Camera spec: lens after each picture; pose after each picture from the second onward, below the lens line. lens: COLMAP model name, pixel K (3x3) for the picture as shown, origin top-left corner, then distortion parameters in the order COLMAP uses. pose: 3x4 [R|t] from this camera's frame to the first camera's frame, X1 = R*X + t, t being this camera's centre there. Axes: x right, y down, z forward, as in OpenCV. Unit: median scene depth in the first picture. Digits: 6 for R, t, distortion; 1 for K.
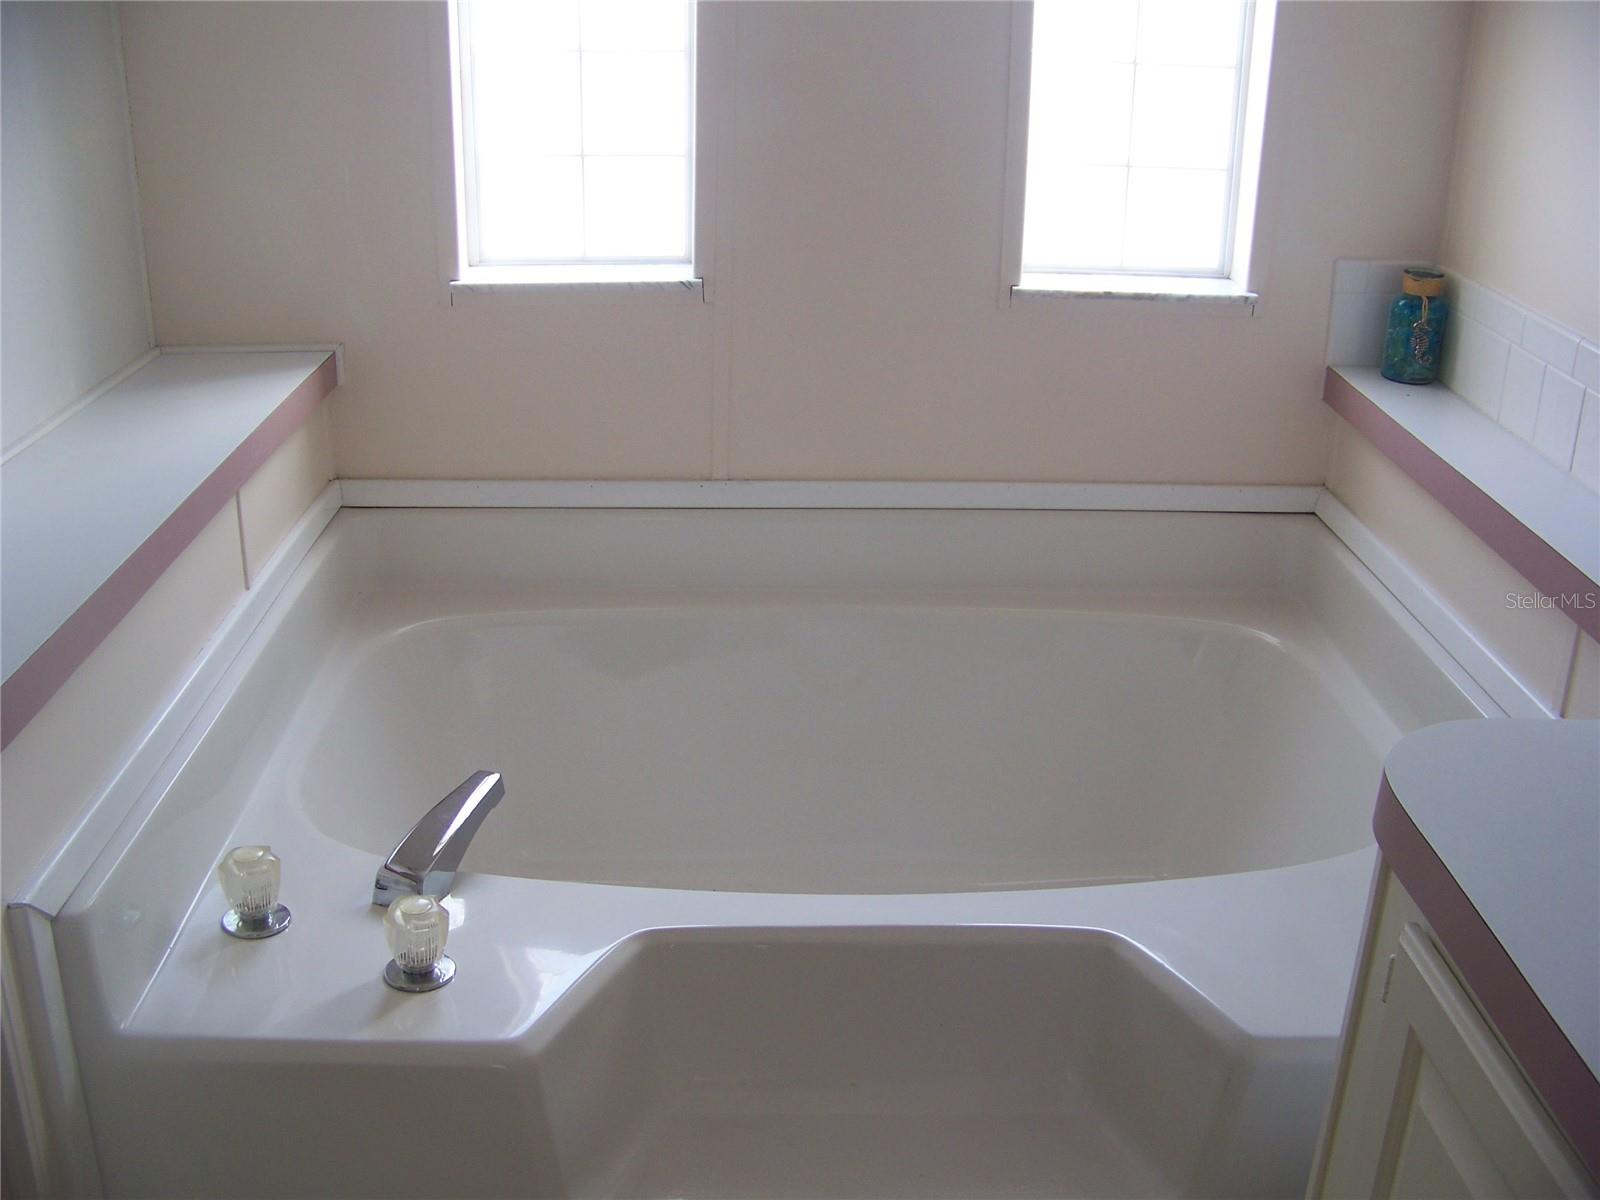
lens RADIAL K [[1712.7, 0, 800.0], [0, 1712.7, 600.0], [0, 0, 1]] dist [-0.254004, 0.343195]
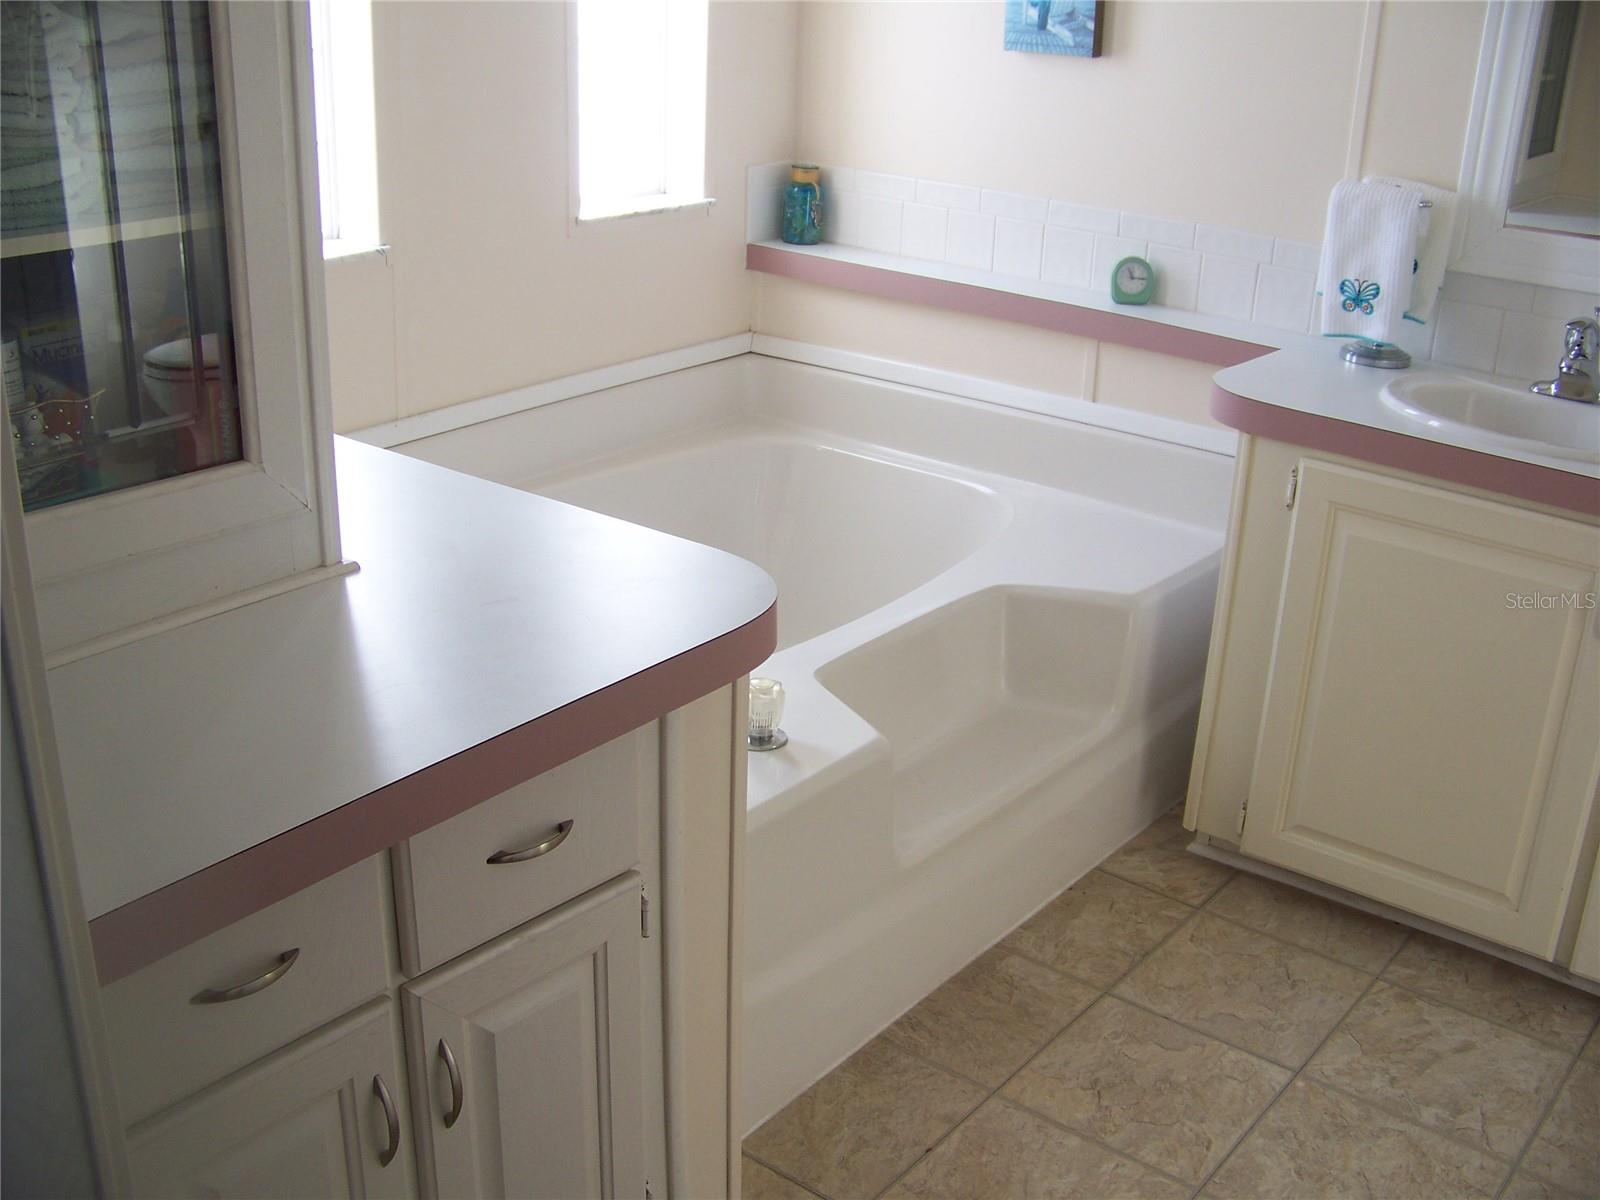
lens RADIAL K [[1712.7, 0, 800.0], [0, 1712.7, 600.0], [0, 0, 1]] dist [-0.254004, 0.343195]
pose [[0.626386, -0.279476, 0.727691, -0.778824], [0.270854, 0.953387, 0.133010, -0.033452], [-0.730944, 0.113783, 0.672885, 0.050128]]
